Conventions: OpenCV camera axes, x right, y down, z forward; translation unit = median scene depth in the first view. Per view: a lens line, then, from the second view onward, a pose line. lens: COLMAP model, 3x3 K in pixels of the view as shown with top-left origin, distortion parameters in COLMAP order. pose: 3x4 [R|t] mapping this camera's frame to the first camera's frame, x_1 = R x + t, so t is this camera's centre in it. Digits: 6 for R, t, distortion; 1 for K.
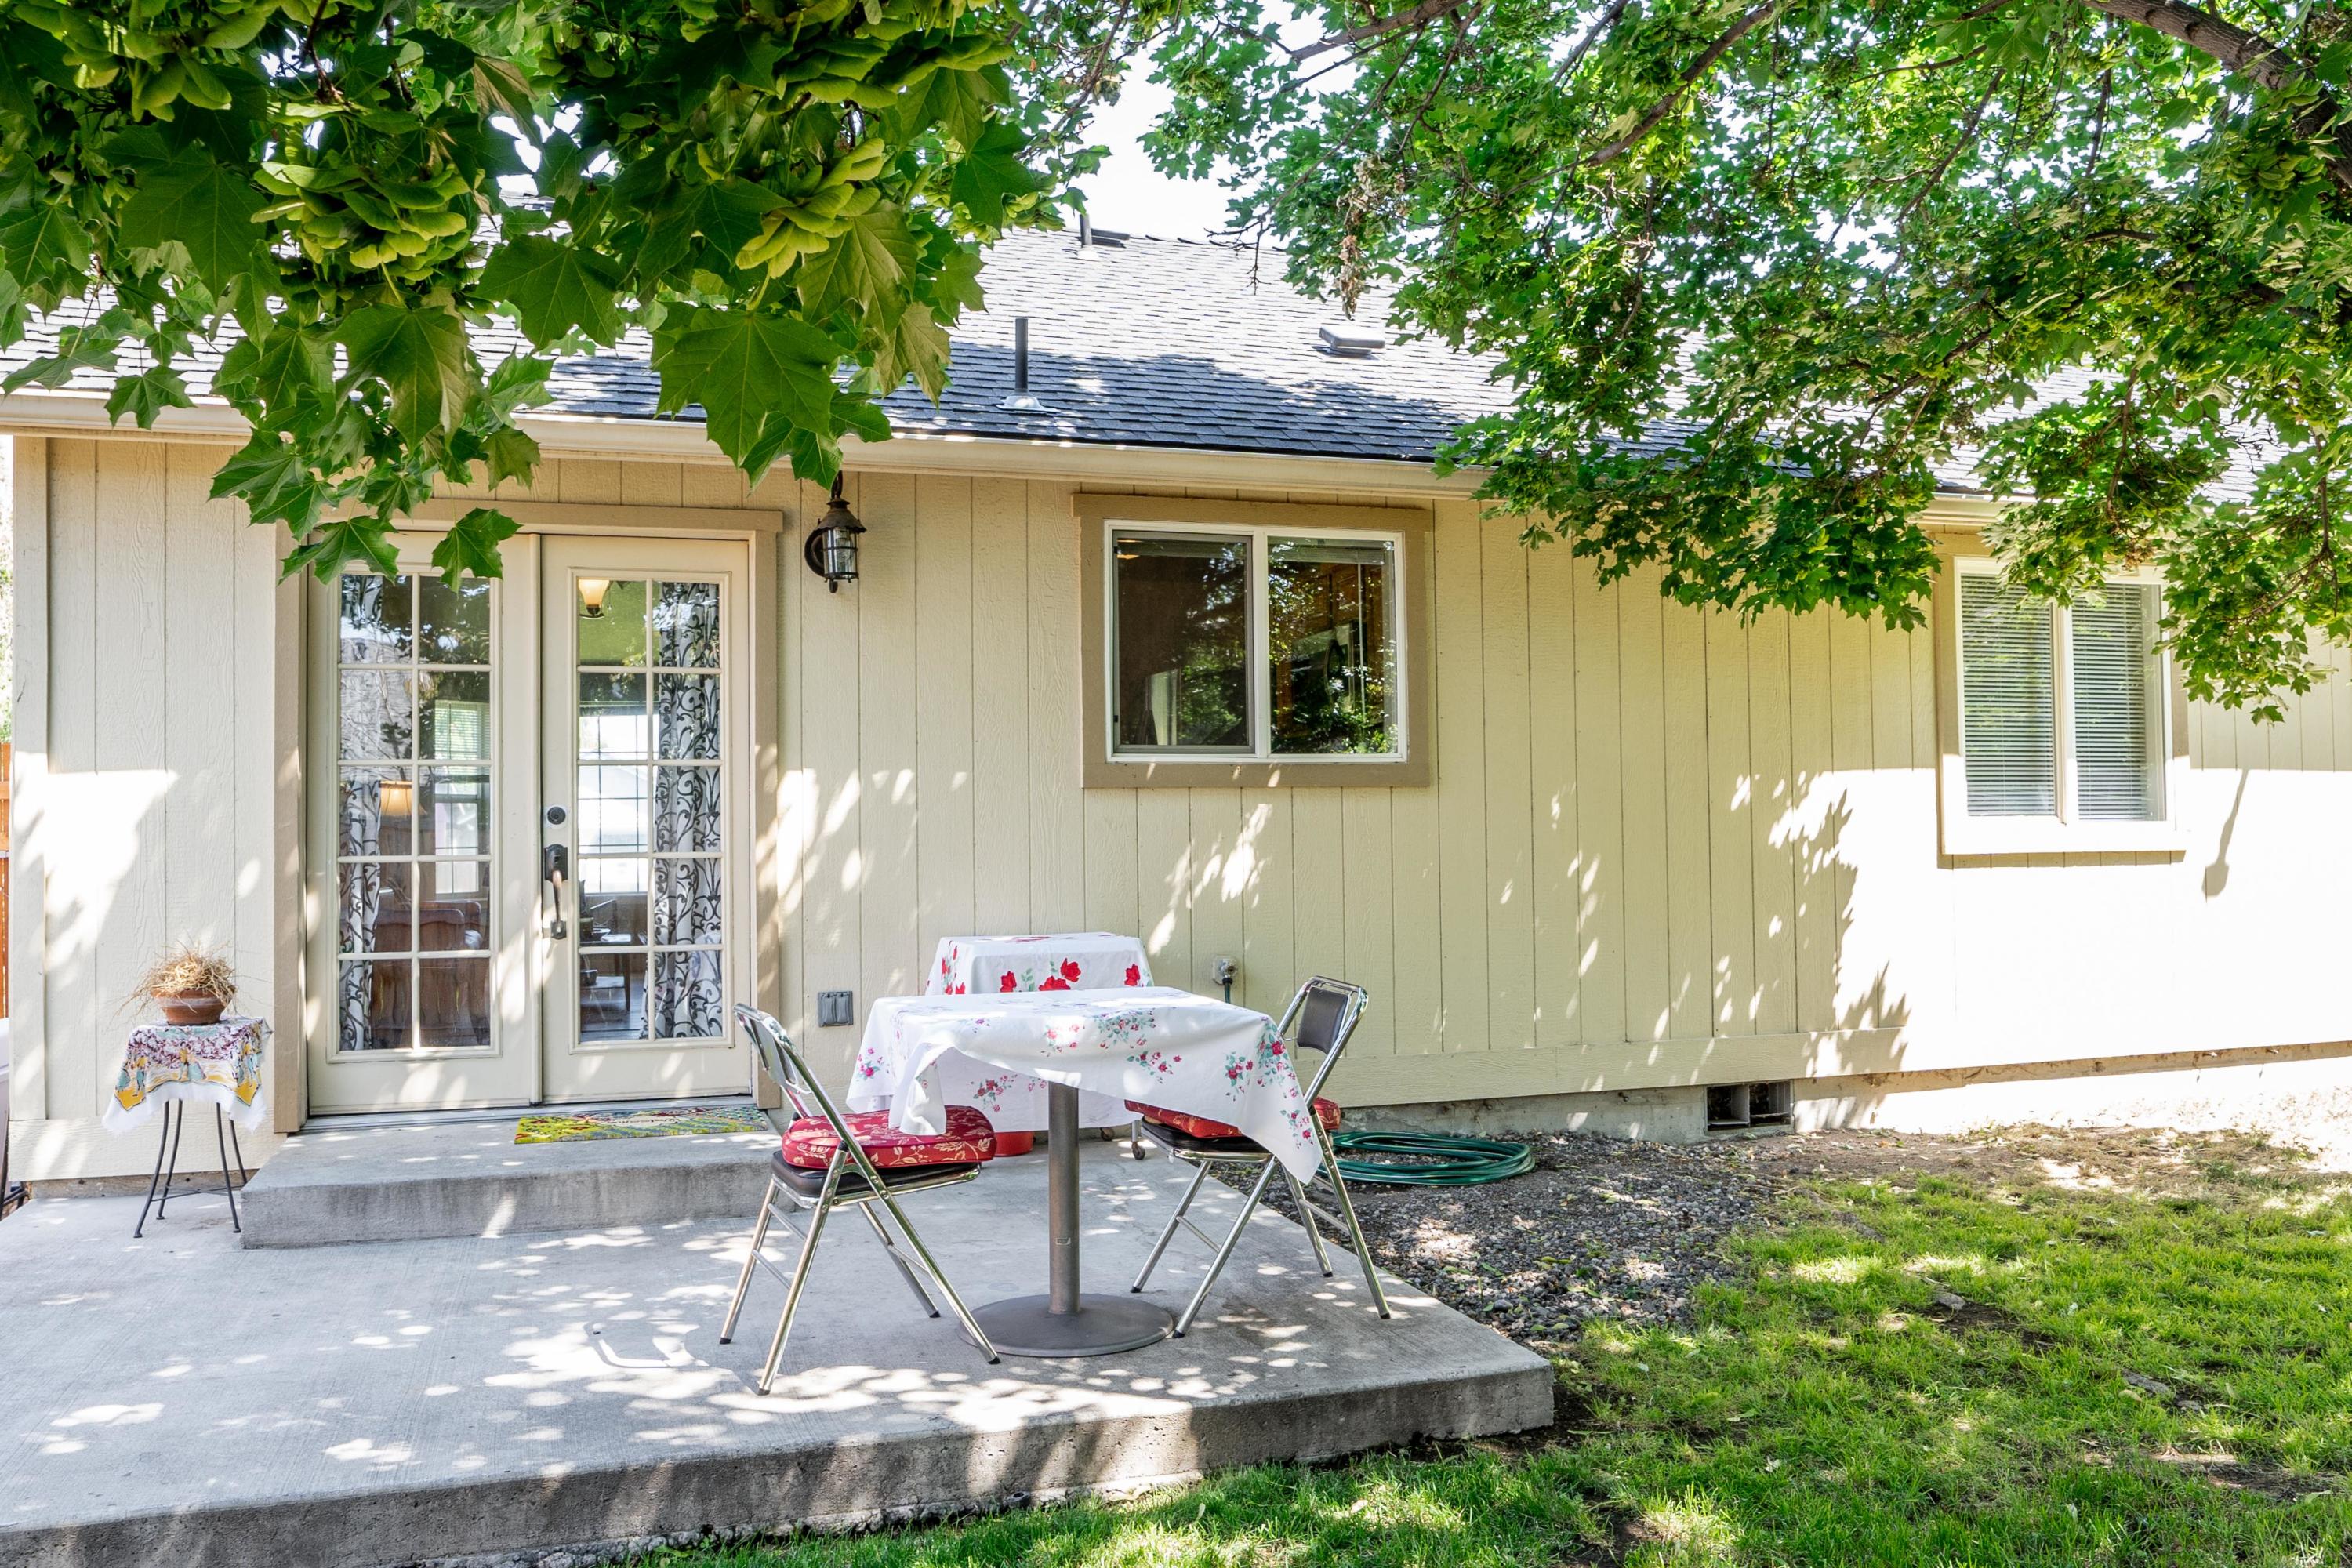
lens RADIAL K [[1915.1, 0, 1176.0], [0, 1915.1, 784.0], [0, 0, 1]] dist [-0.030698, 0.001386]
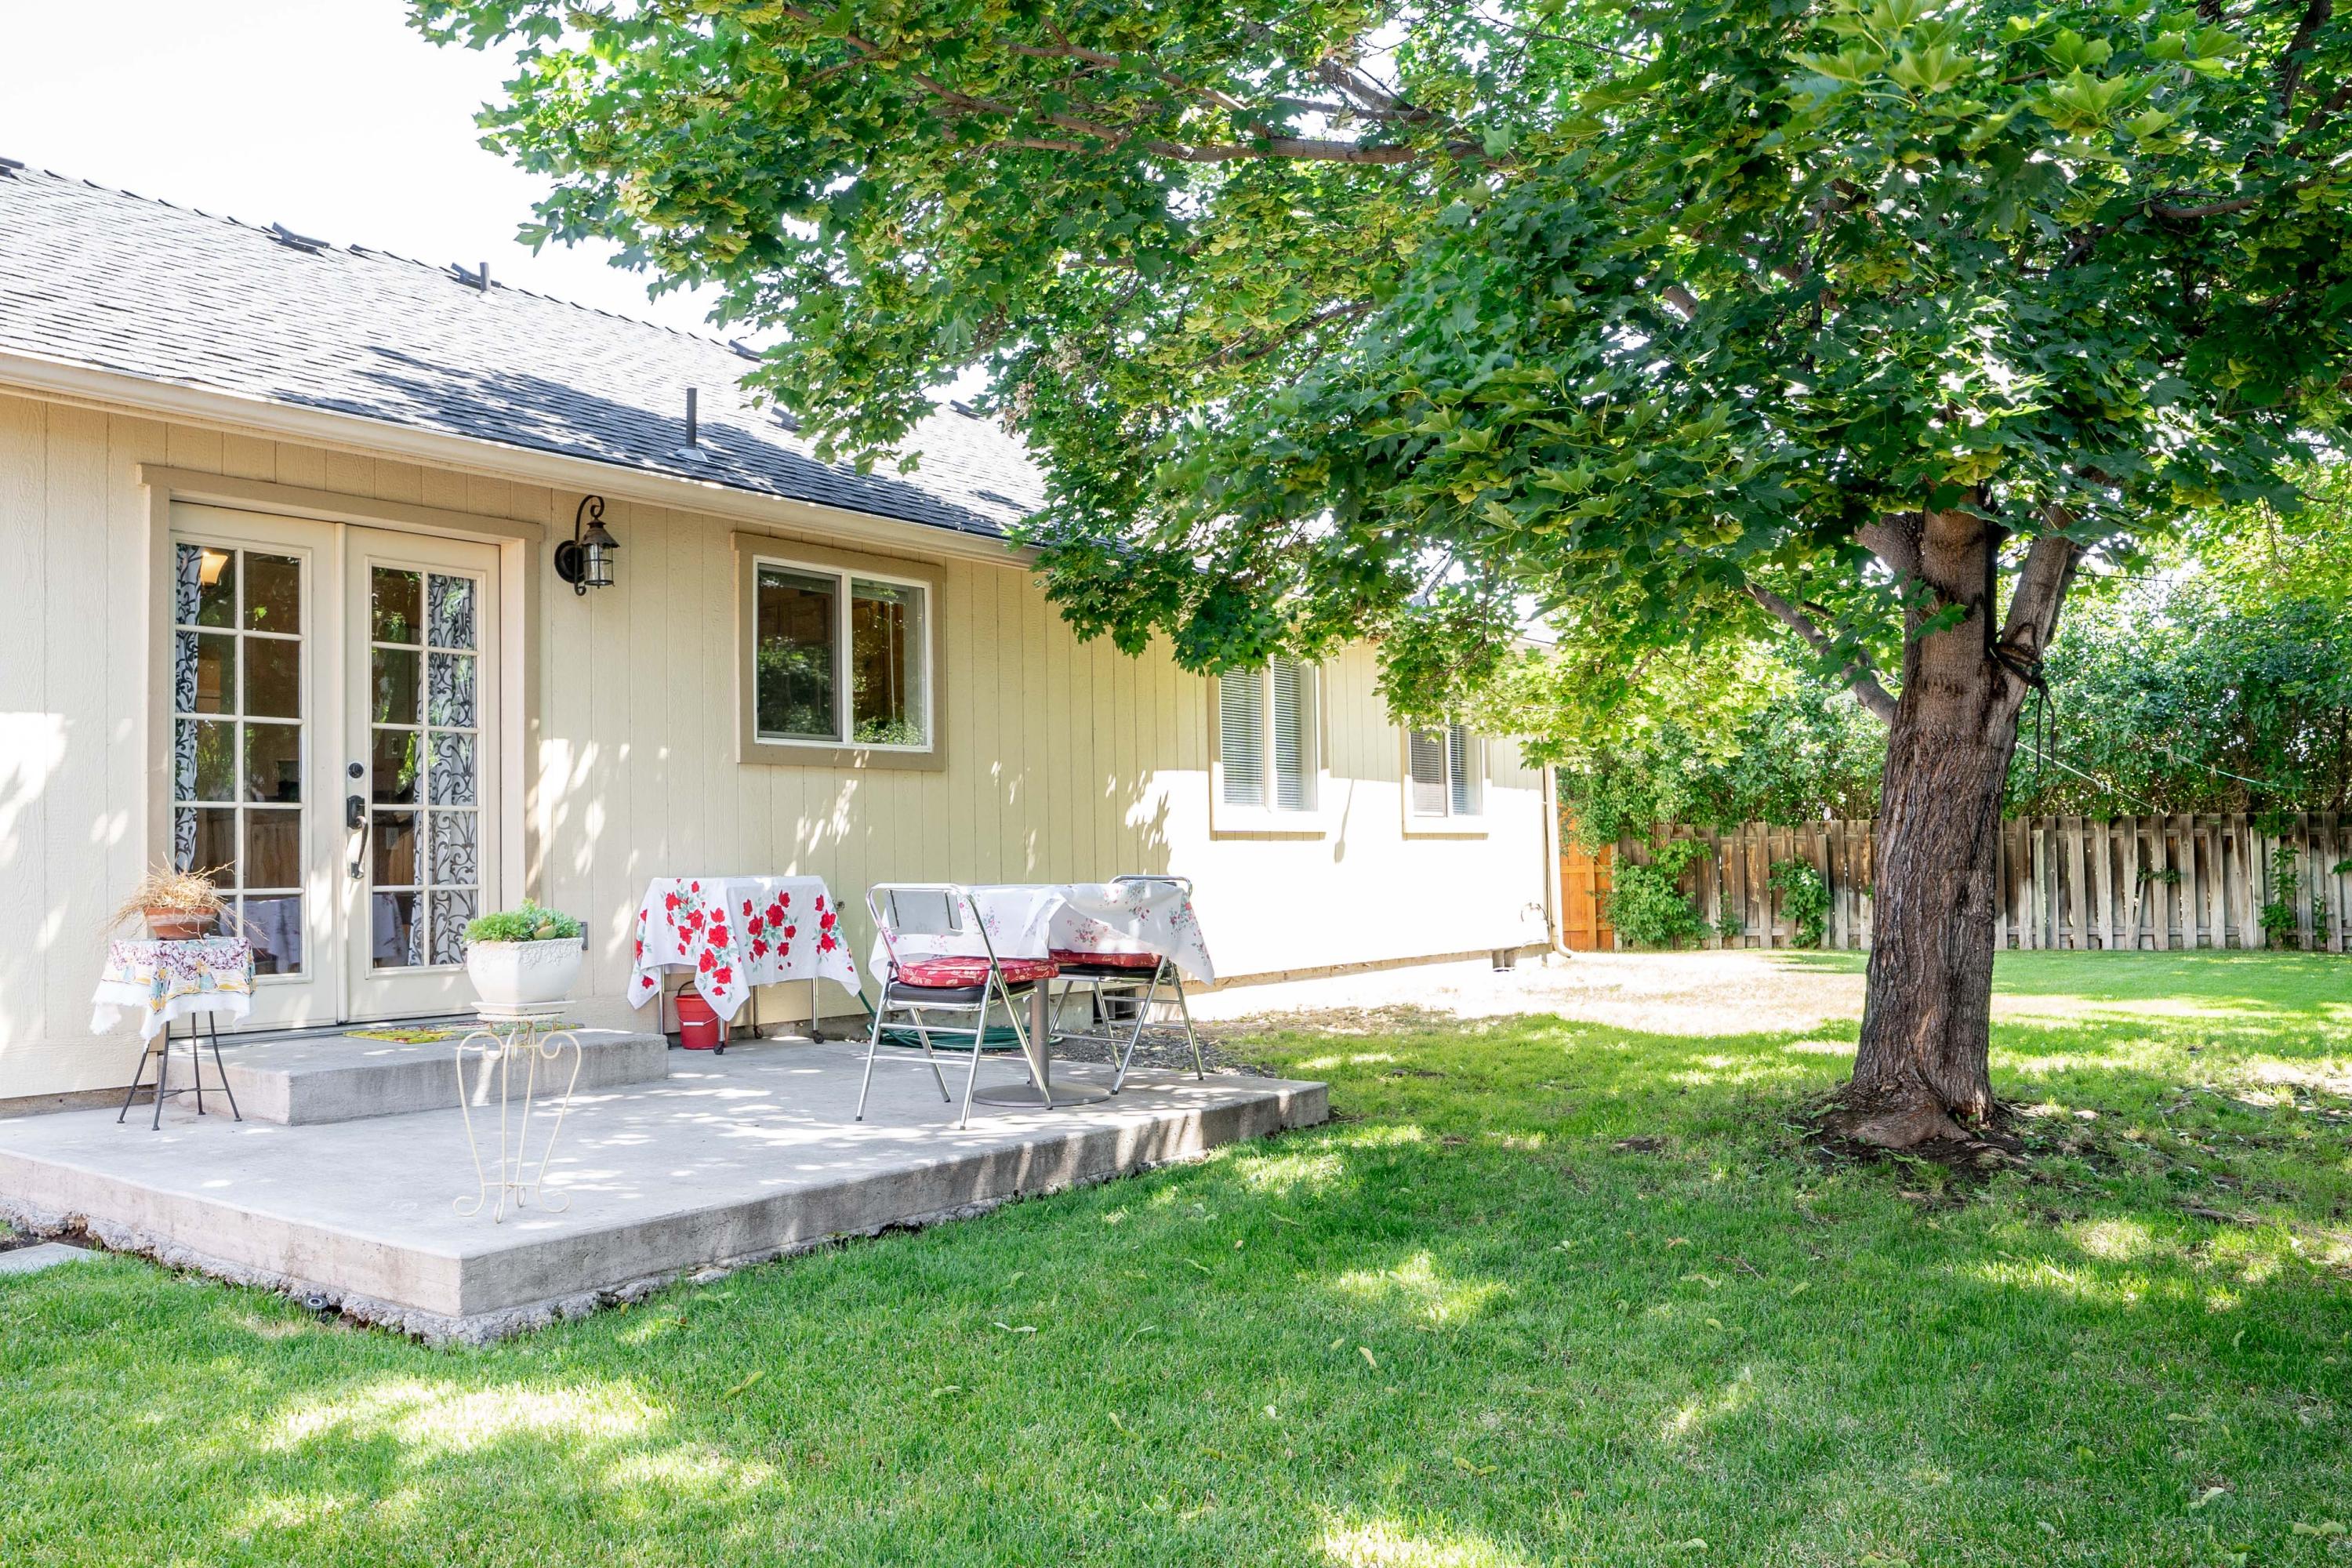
lens RADIAL K [[1915.1, 0, 1176.0], [0, 1915.1, 784.0], [0, 0, 1]] dist [-0.030698, 0.001386]
pose [[0.815734, 0.022857, 0.577975, -0.556472], [-0.012330, 0.999679, -0.022132, 0.041508], [-0.578295, 0.010927, 0.815754, -0.206064]]
